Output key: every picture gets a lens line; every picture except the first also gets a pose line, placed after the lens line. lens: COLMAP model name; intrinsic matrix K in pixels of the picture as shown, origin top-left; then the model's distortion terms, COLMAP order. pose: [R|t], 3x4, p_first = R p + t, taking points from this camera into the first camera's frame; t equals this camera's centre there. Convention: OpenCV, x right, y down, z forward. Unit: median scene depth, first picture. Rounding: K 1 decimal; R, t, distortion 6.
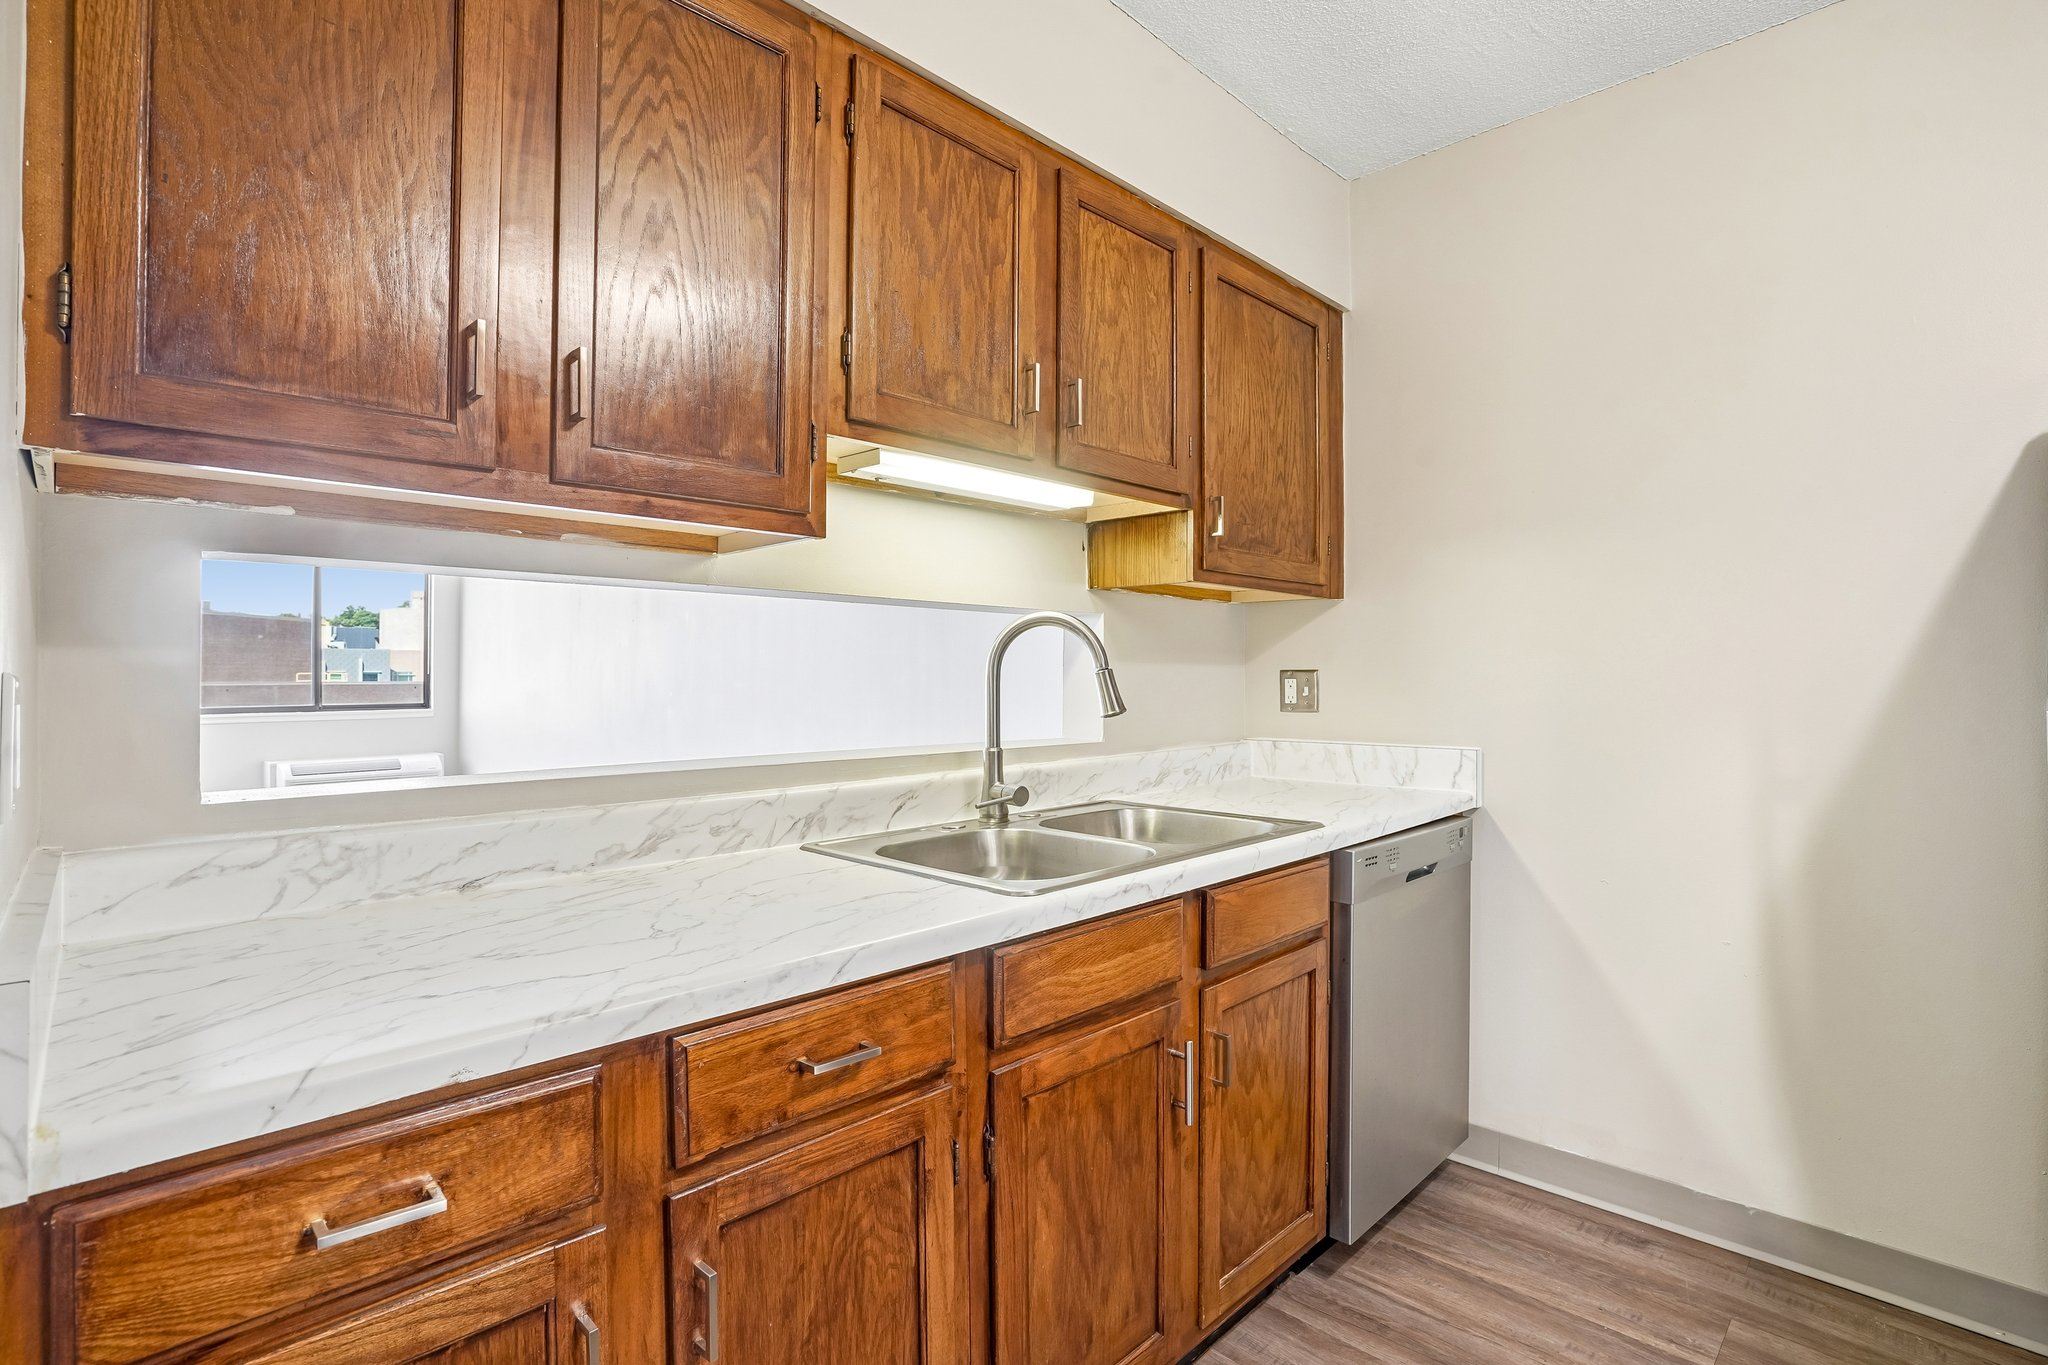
lens RADIAL K [[966.7, 0, 1024.0], [0, 966.7, 682.5], [0, 0, 1]] dist [-0.016470, 0.001374]
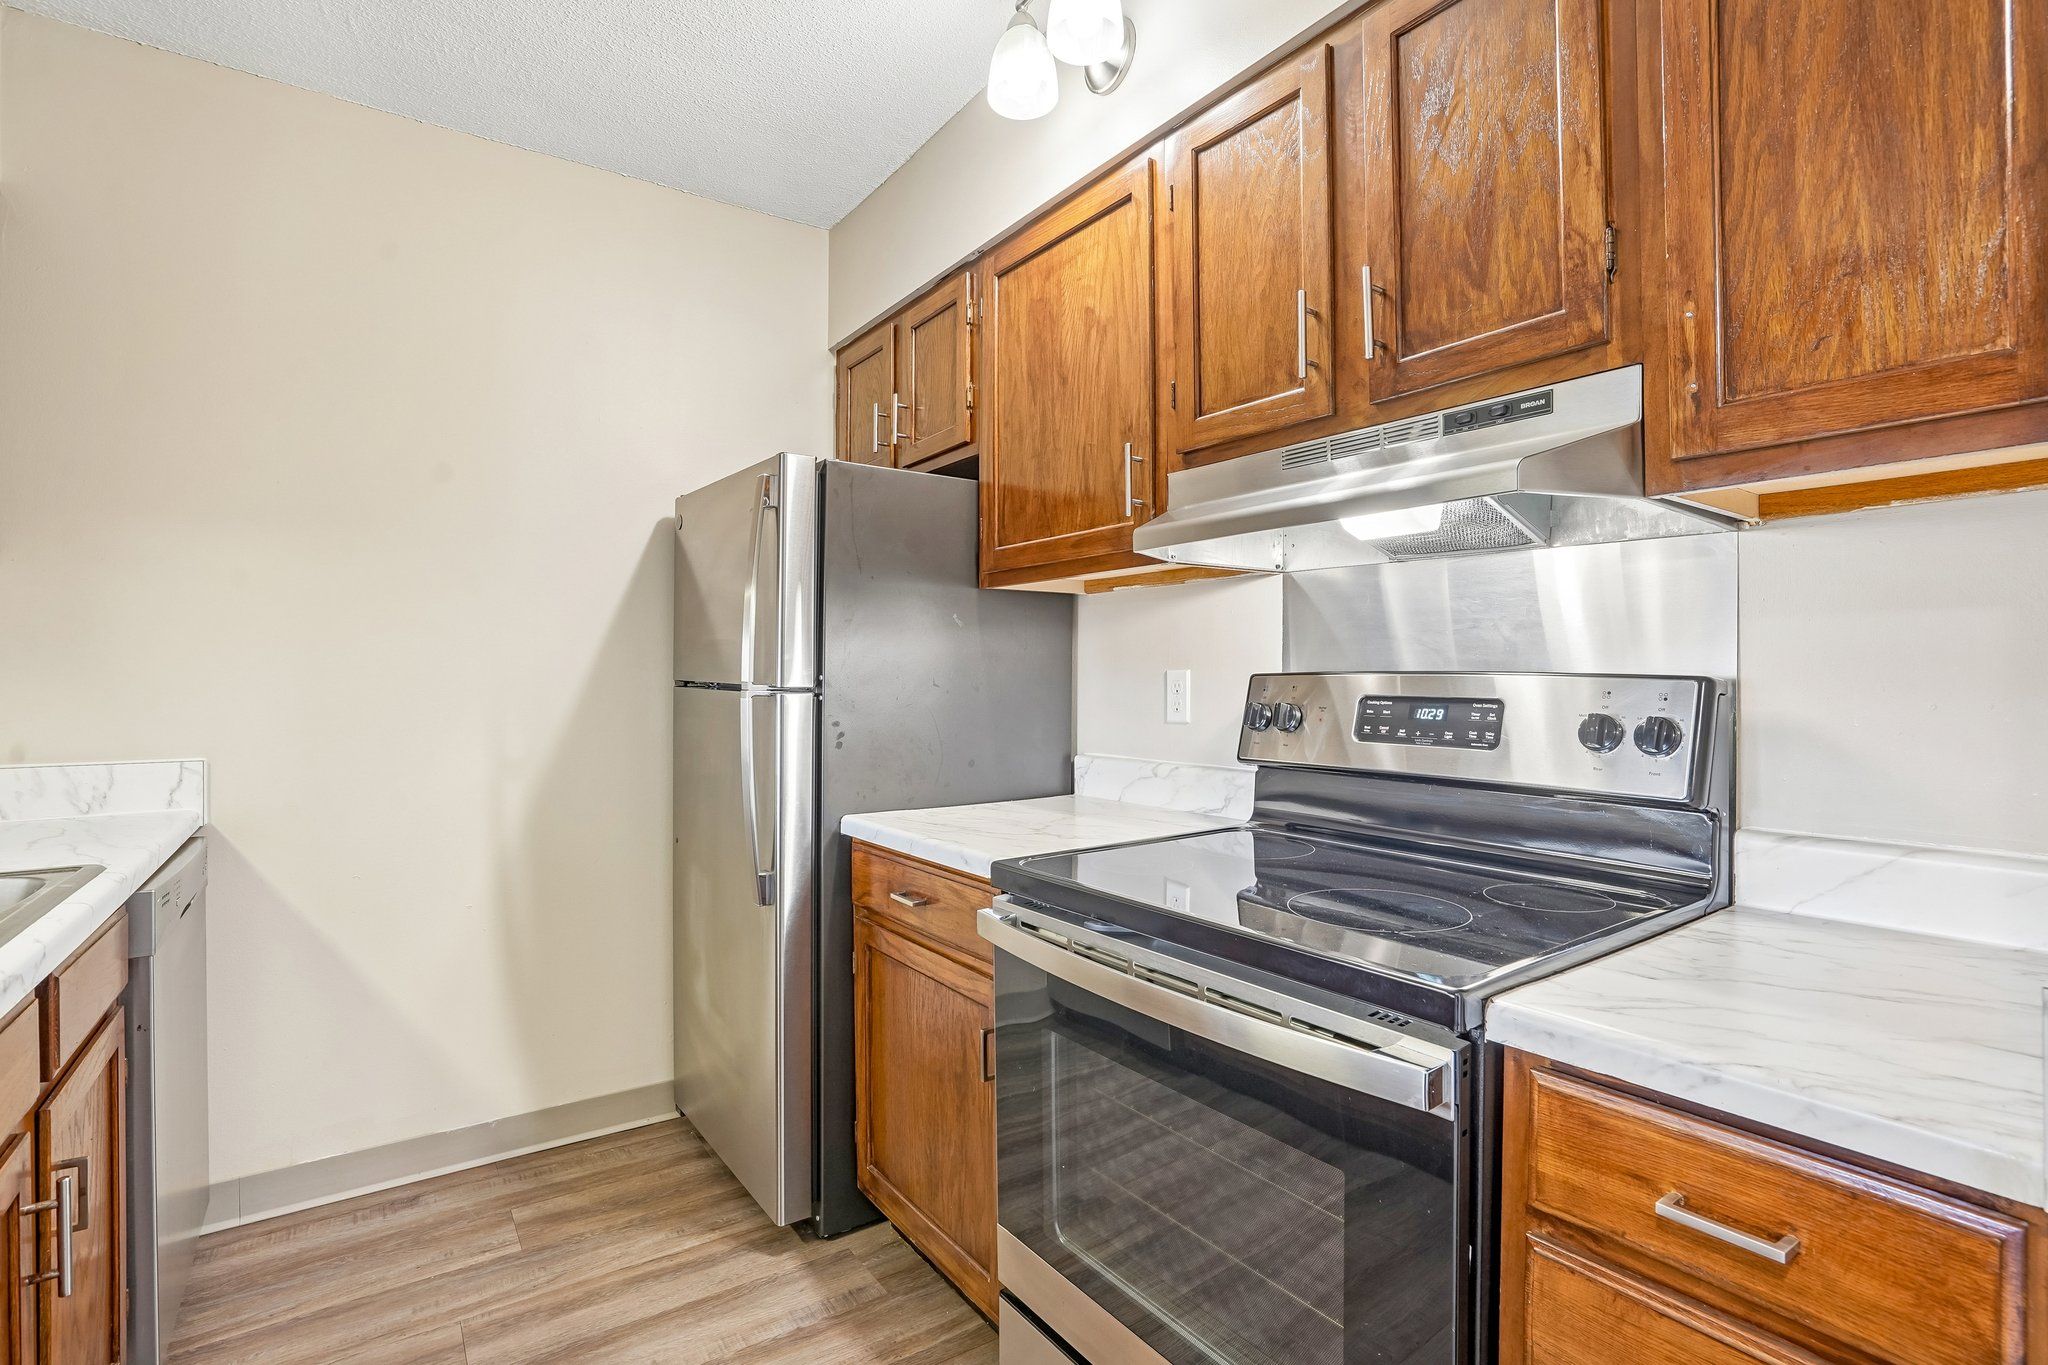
lens RADIAL K [[966.7, 0, 1024.0], [0, 966.7, 682.5], [0, 0, 1]] dist [-0.016470, 0.001374]
pose [[0.185368, -0.004304, 0.982660, -0.300459], [0.001535, 0.999990, 0.004090, -0.004357], [-0.982668, 0.000750, 0.185372, 0.122499]]
